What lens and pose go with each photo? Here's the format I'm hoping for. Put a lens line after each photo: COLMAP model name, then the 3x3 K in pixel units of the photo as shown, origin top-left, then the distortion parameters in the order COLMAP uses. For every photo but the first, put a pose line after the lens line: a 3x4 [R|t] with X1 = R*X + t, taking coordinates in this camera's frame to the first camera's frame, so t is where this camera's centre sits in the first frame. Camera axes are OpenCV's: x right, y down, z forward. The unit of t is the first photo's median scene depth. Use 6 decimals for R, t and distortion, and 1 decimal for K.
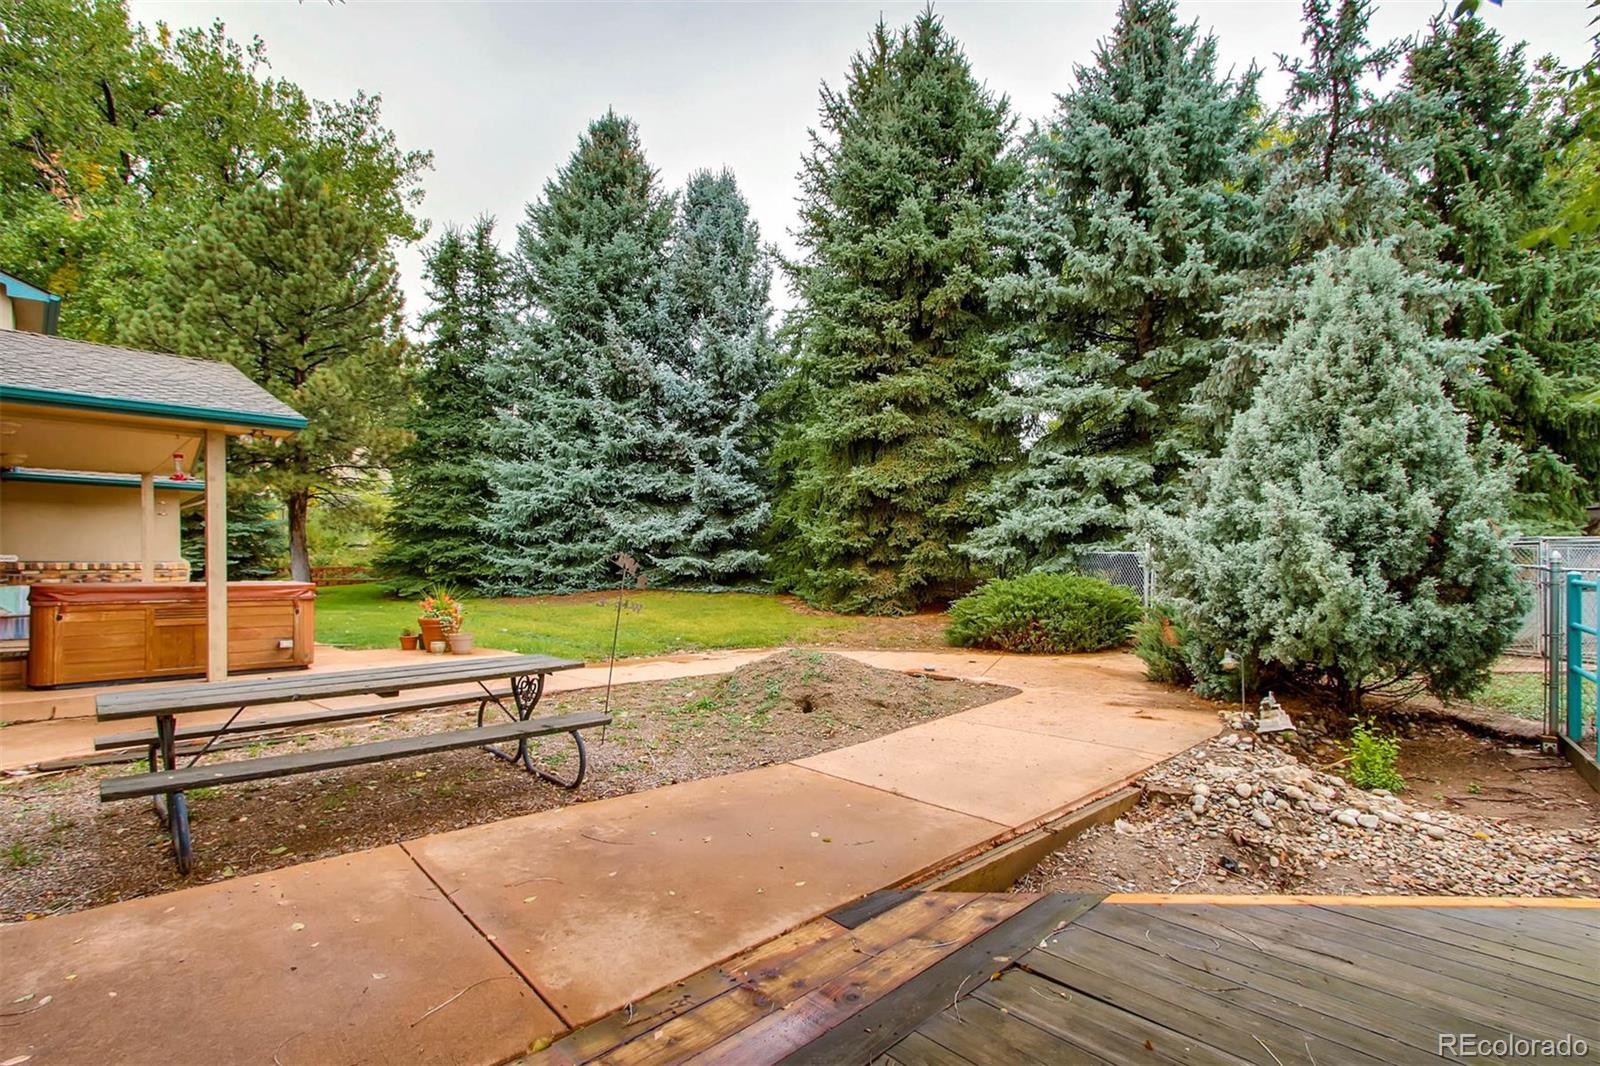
lens RADIAL K [[734.8, 0, 795.9], [0, 734.8, 582.3], [0, 0, 1]] dist [0.001961, 0.000309]
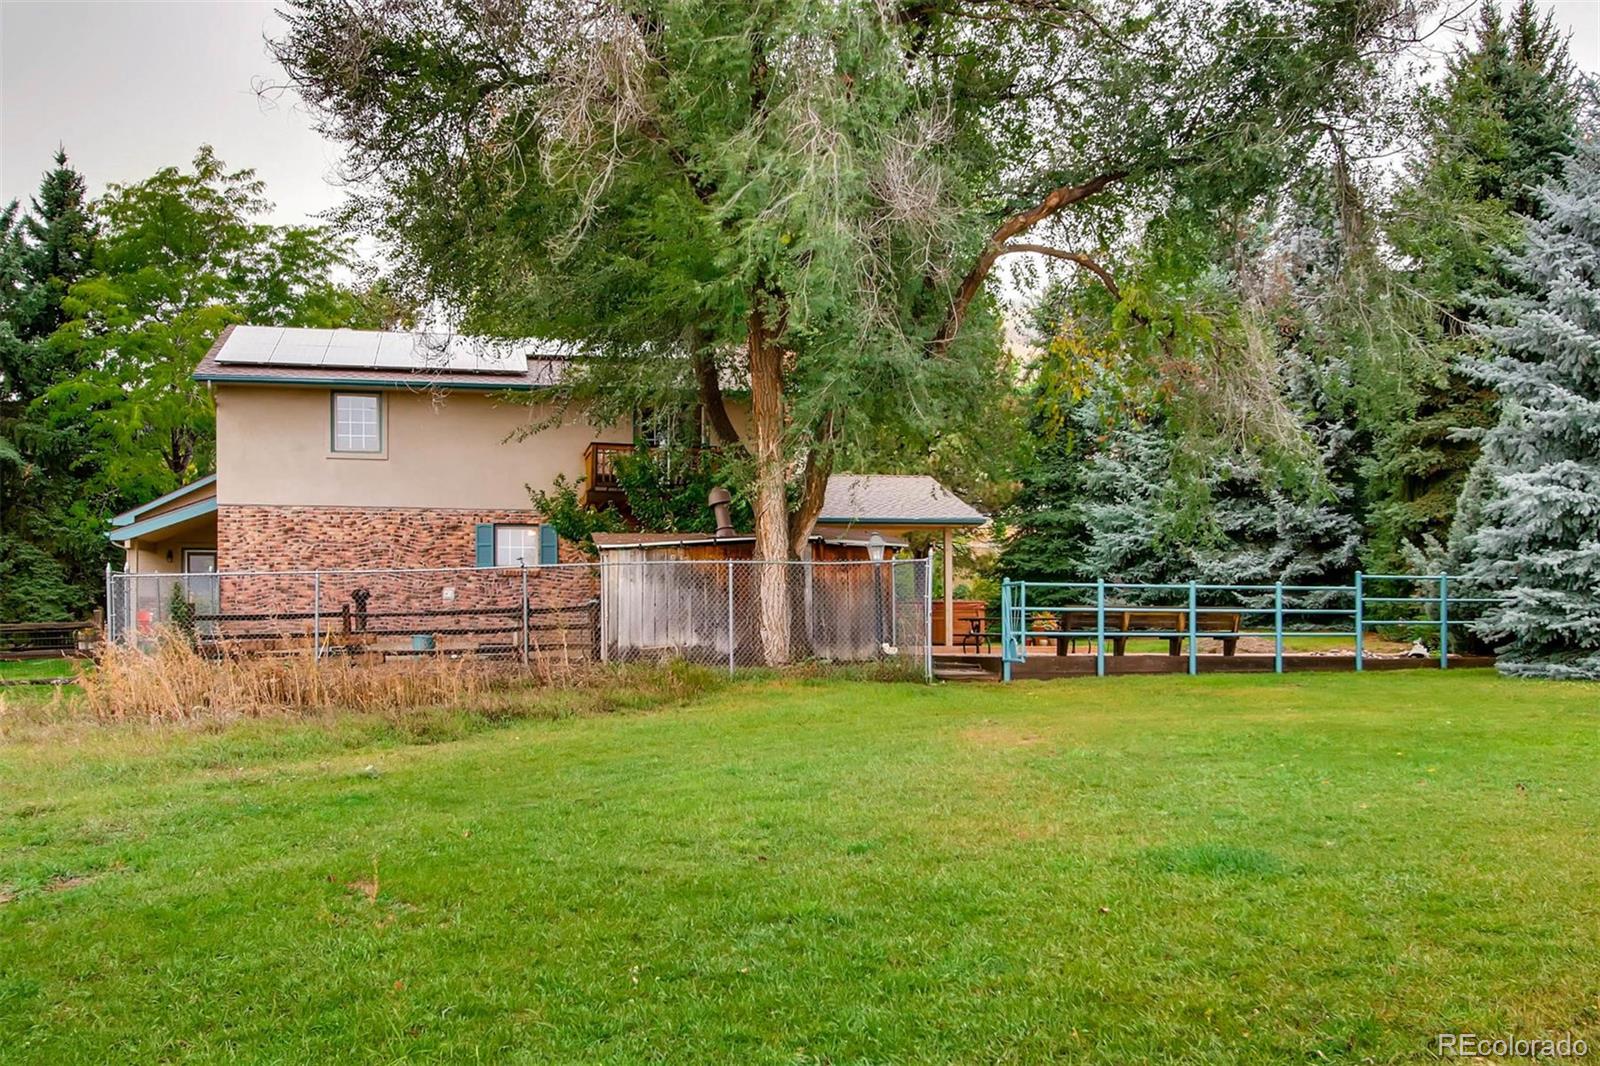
lens RADIAL K [[1634.6, 0, 799.7], [0, 1634.6, 535.4], [0, 0, 1]] dist [0.007500, 0.000000]
pose [[0.826821, -0.041847, -0.560906, 0.536375], [-0.011669, 0.995738, -0.091489, 0.091123], [0.562344, 0.082190, 0.822808, -1.112433]]
